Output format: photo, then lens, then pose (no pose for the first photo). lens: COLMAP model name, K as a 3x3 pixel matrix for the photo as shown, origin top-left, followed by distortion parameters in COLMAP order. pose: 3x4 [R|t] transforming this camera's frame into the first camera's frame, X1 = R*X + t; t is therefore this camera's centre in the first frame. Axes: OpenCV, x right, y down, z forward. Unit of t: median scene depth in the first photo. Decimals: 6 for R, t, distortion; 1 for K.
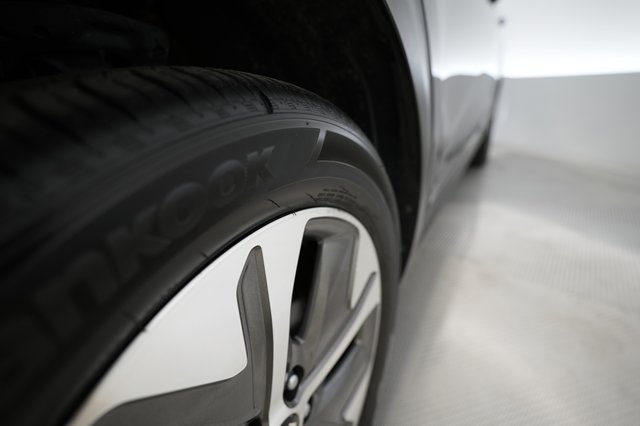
lens RADIAL K [[303.5, 0, 320.0], [0, 303.5, 213.0], [0, 0, 1]] dist [-0.018167, 0.000132]
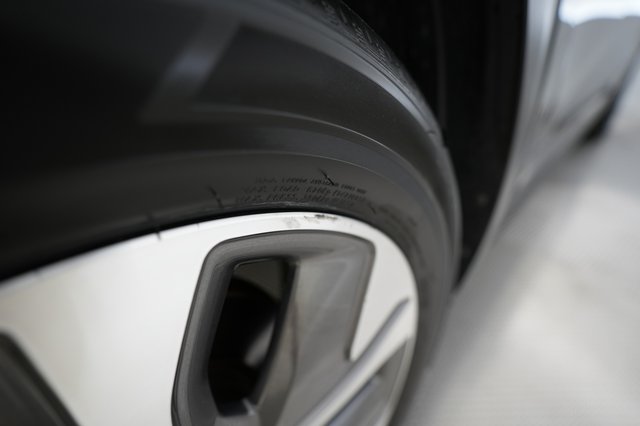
lens RADIAL K [[303.5, 0, 320.0], [0, 303.5, 213.0], [0, 0, 1]] dist [-0.018167, 0.000132]
pose [[0.969684, 0.120050, -0.212838, 0.117200], [-0.091602, 0.986068, 0.138851, -0.057786], [0.226542, -0.115145, 0.967171, 0.352409]]
